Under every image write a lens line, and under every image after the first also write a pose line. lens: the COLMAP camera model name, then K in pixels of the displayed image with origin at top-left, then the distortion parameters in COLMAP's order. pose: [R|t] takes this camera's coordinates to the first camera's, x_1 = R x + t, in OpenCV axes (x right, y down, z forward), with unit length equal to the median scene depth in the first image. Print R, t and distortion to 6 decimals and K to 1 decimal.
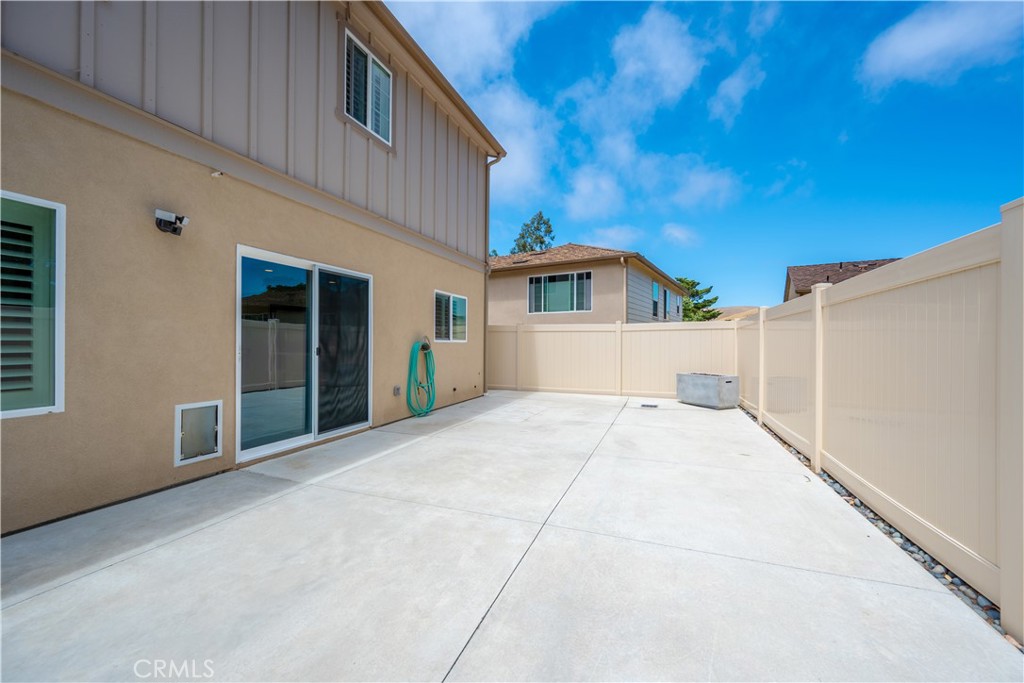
lens RADIAL K [[397.2, 0, 514.1], [0, 397.2, 341.7], [0, 0, 1]] dist [-0.000696, -0.000241]
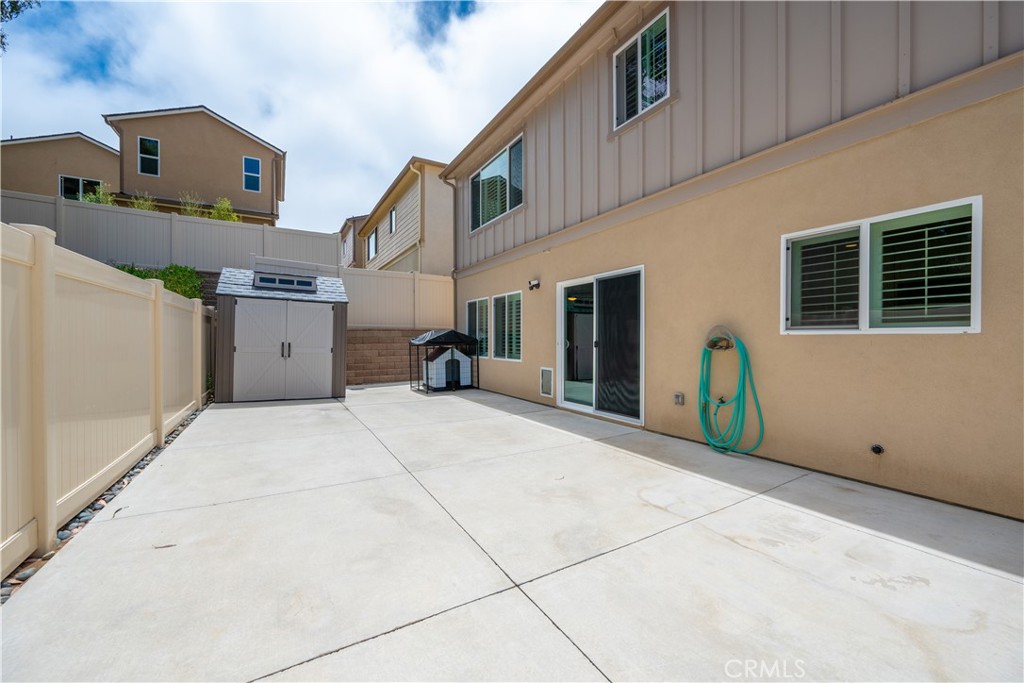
lens RADIAL K [[397.2, 0, 516.7], [0, 397.2, 341.6], [0, 0, 1]] dist [-0.000696, -0.000241]
pose [[-0.620029, -0.002131, -0.784576, 0.576161], [-0.000764, 0.999997, -0.002112, 0.015838], [0.784579, -0.000710, -0.620029, 1.387460]]
